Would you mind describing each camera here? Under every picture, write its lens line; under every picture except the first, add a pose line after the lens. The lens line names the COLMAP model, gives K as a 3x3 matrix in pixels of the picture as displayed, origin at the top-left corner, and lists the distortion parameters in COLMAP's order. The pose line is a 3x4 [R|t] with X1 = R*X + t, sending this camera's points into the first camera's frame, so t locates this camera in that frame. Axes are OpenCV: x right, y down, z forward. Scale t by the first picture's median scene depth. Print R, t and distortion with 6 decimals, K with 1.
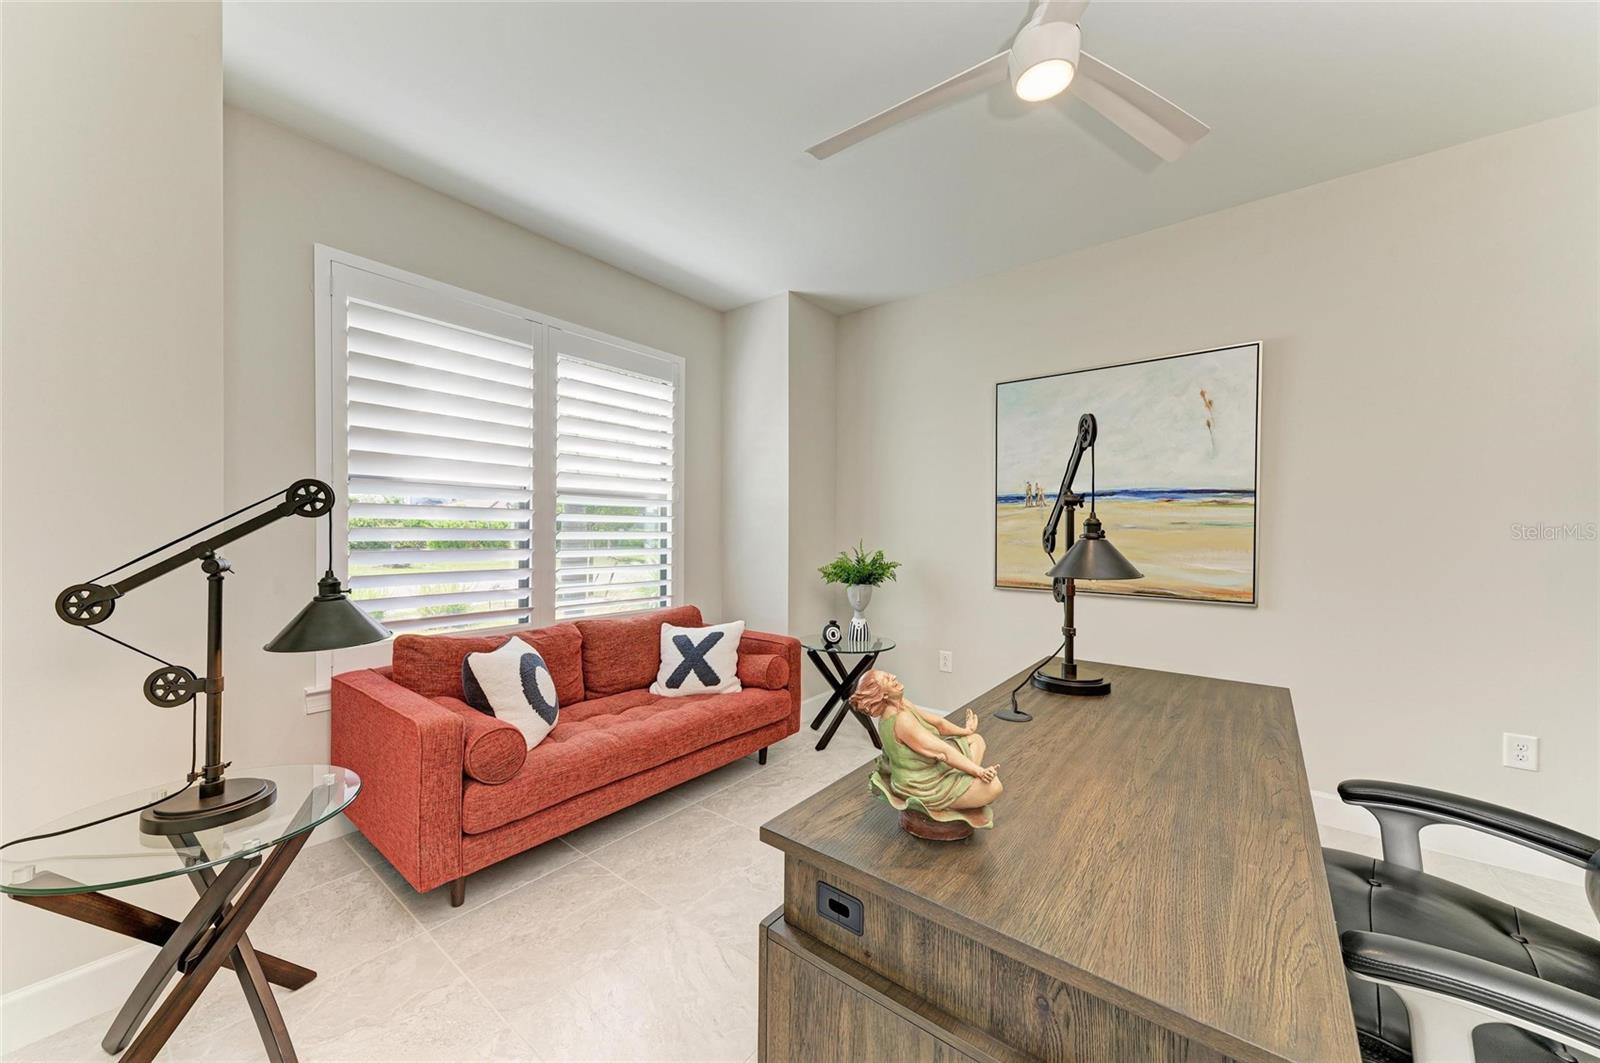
lens RADIAL K [[564.2, 0, 808.2], [0, 564.2, 533.1], [0, 0, 1]] dist [0.011922, -0.000002]
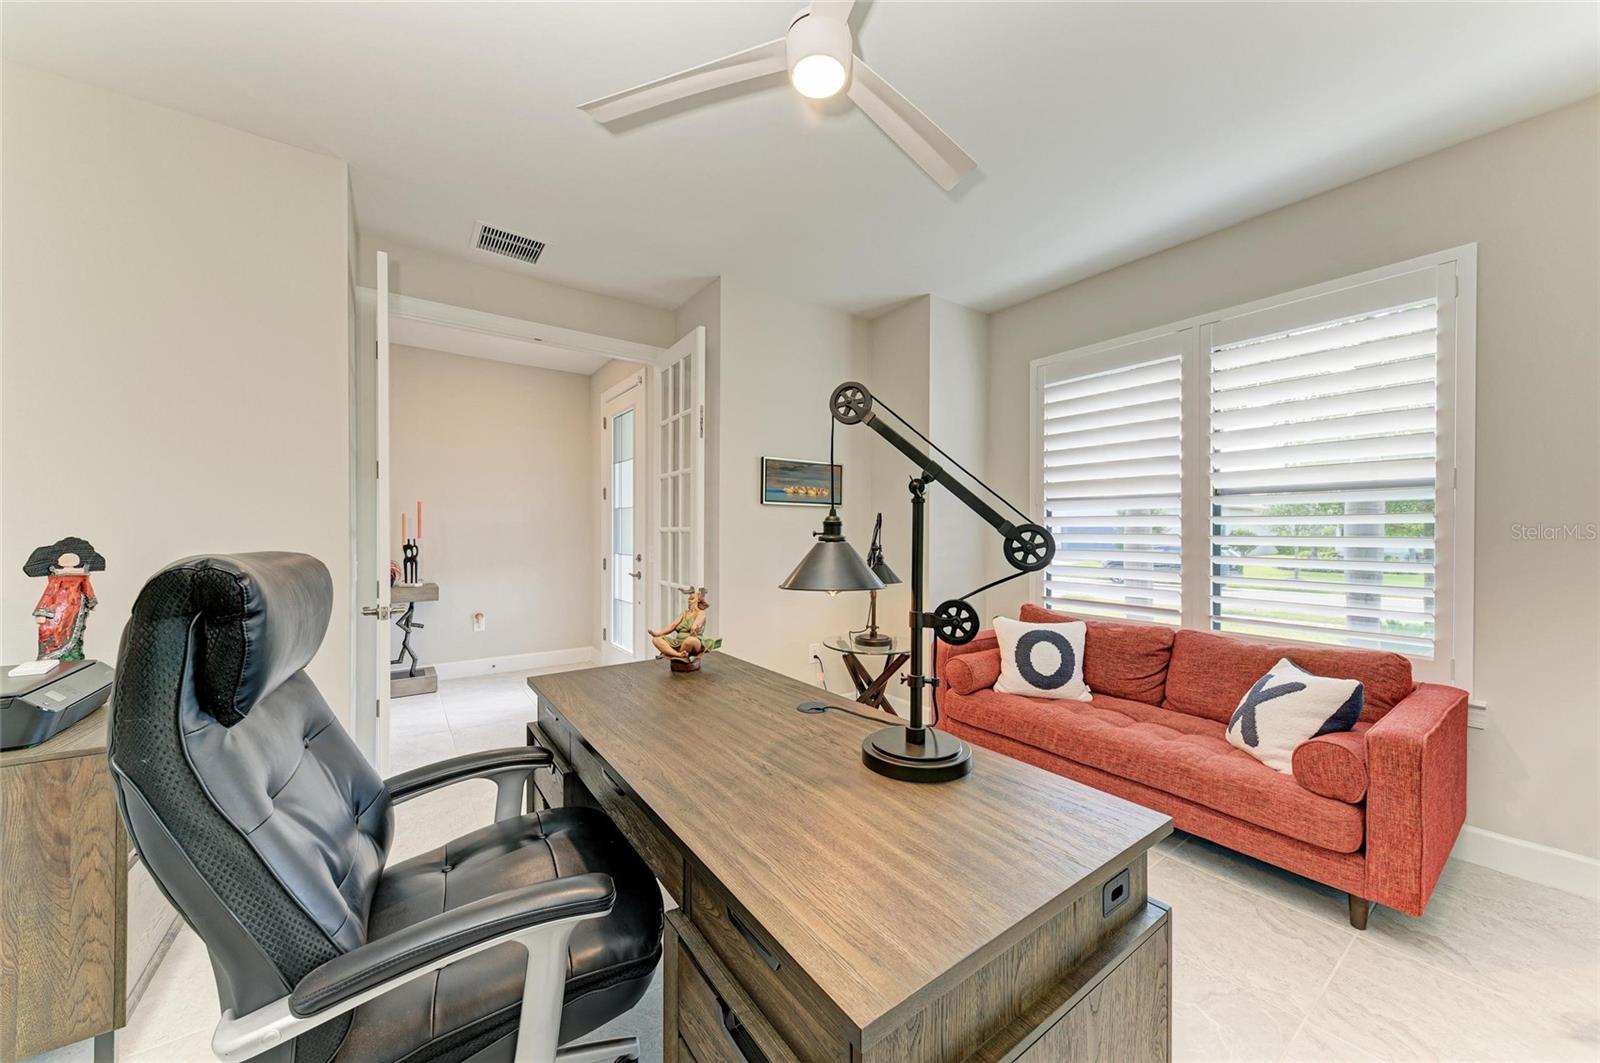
lens RADIAL K [[564.2, 0, 808.2], [0, 564.2, 533.1], [0, 0, 1]] dist [0.011922, -0.000002]
pose [[-0.254702, -0.005672, -0.967003, 1.286869], [-0.007234, 0.999966, -0.003960, 0.001622], [0.966993, 0.005987, -0.254734, 1.166393]]
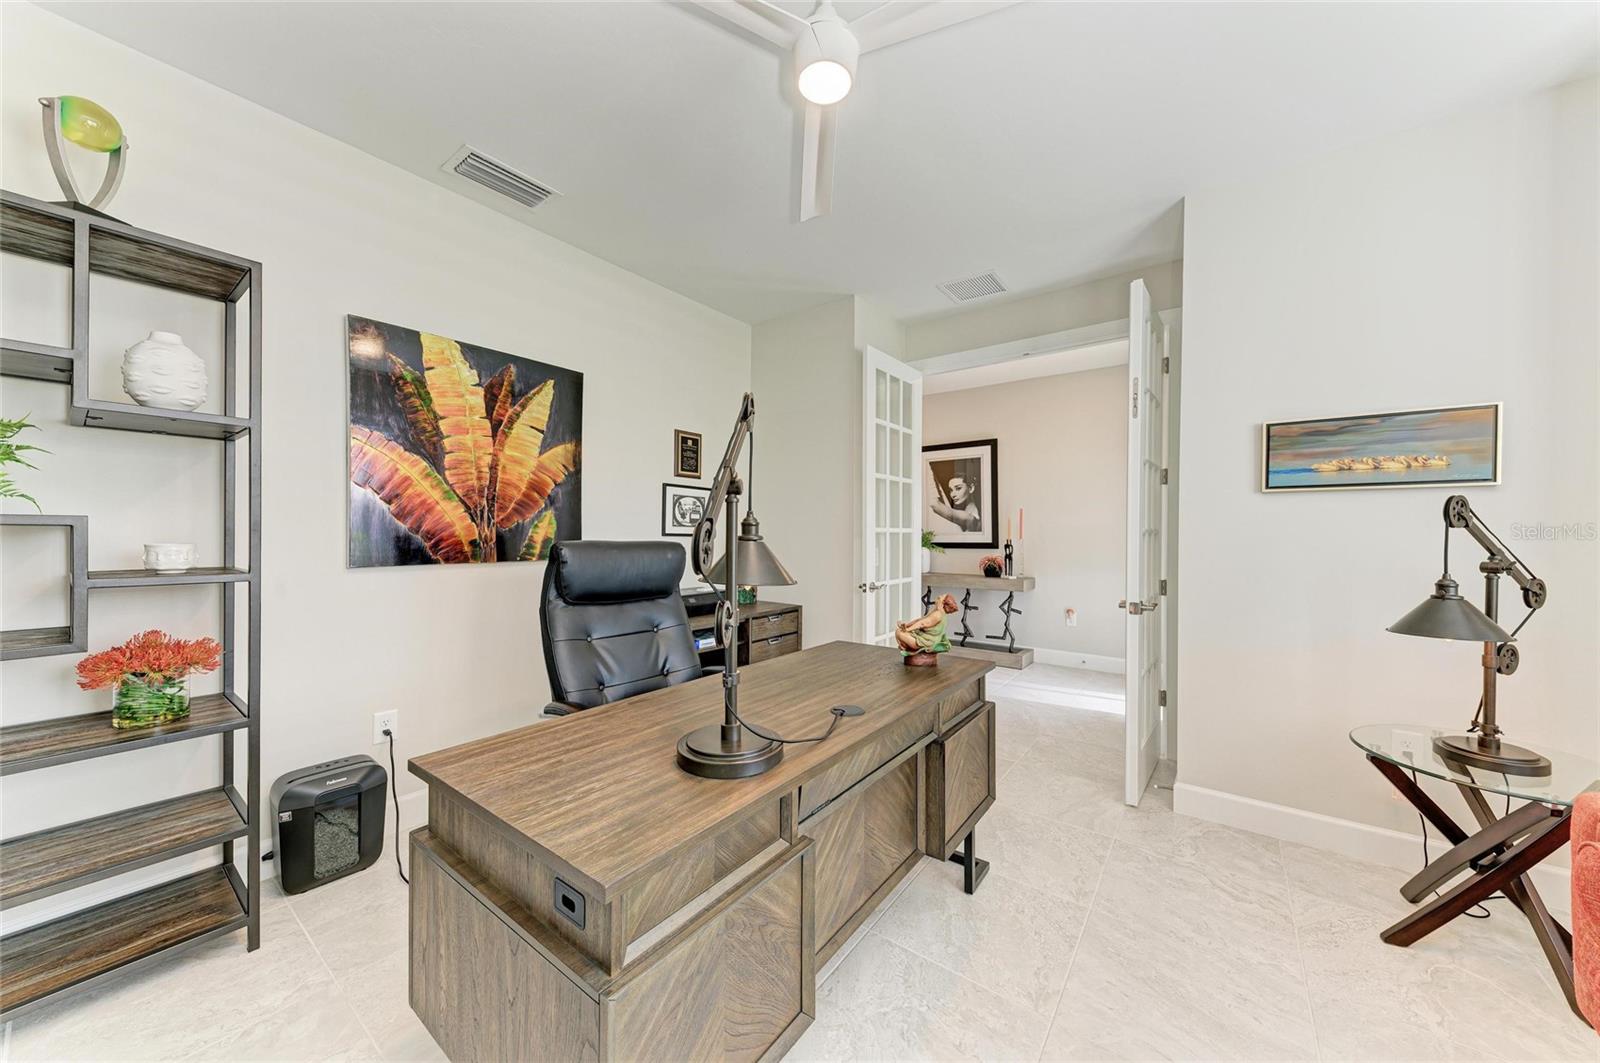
lens RADIAL K [[564.2, 0, 808.2], [0, 564.2, 533.1], [0, 0, 1]] dist [0.011922, -0.000002]
pose [[-0.999078, -0.011877, -0.041263, 0.442647], [-0.012091, 0.999915, 0.004934, -0.006243], [0.041201, 0.005428, -0.999136, 1.885672]]
